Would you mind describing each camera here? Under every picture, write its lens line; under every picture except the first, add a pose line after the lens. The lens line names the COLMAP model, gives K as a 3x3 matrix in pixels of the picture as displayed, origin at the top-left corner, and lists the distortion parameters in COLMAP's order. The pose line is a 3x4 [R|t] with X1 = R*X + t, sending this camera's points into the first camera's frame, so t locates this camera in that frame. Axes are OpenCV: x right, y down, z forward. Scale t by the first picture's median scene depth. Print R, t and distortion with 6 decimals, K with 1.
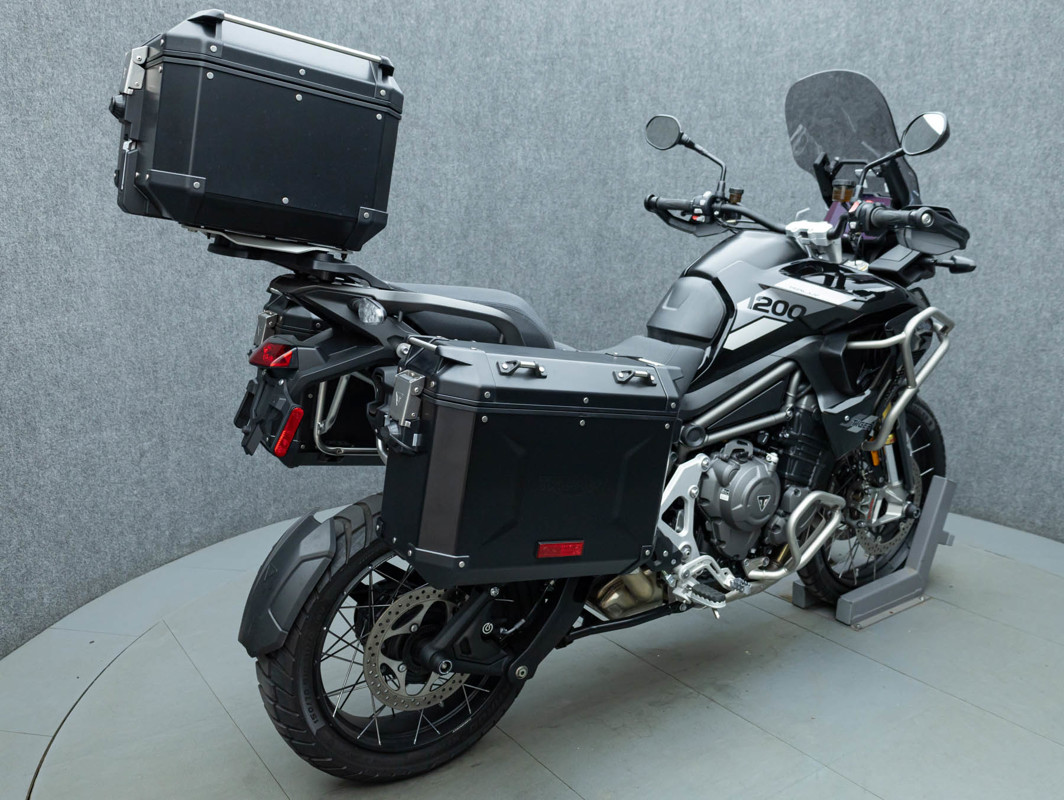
lens RADIAL K [[938.0, 0, 554.4], [0, 938.0, 404.2], [0, 0, 1]] dist [-0.018103, 0.001146]
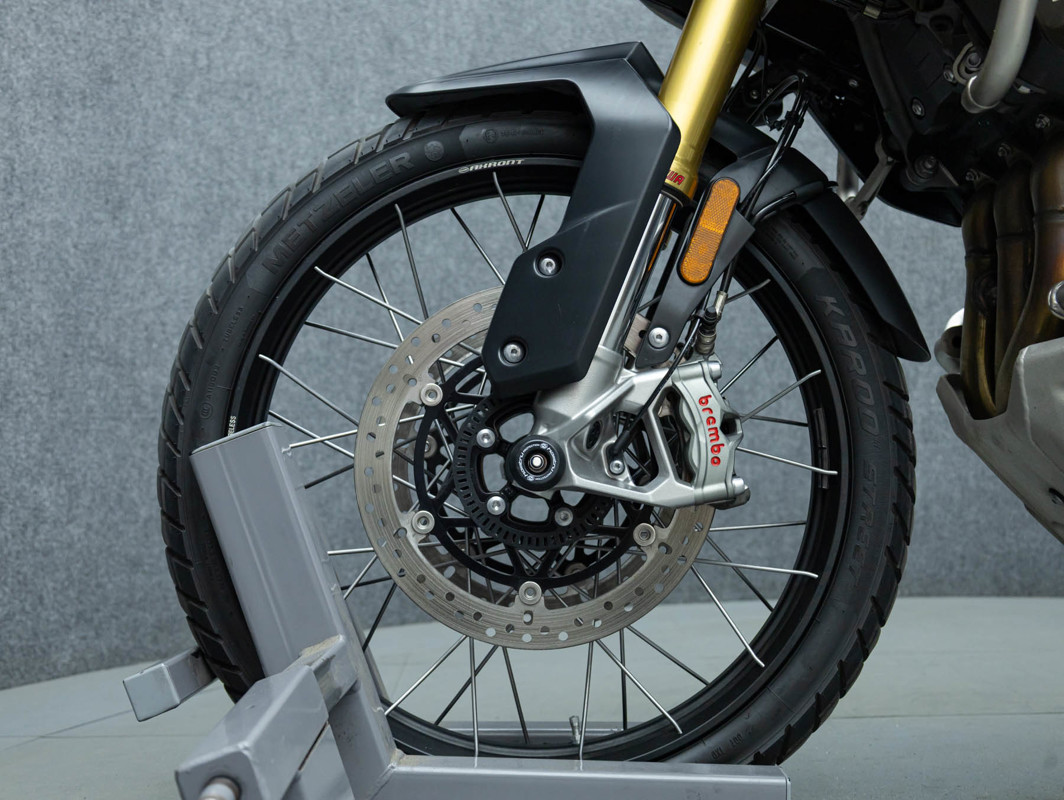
lens RADIAL K [[1316.7, 0, 532.0], [0, 1316.7, 400.0], [0, 0, 1]] dist [0.024557, 0.013245]
pose [[0.988456, -0.010956, 0.151112, -0.178151], [0.047977, 0.968689, -0.243599, 0.155825], [-0.143711, 0.248037, 0.958032, 0.360370]]
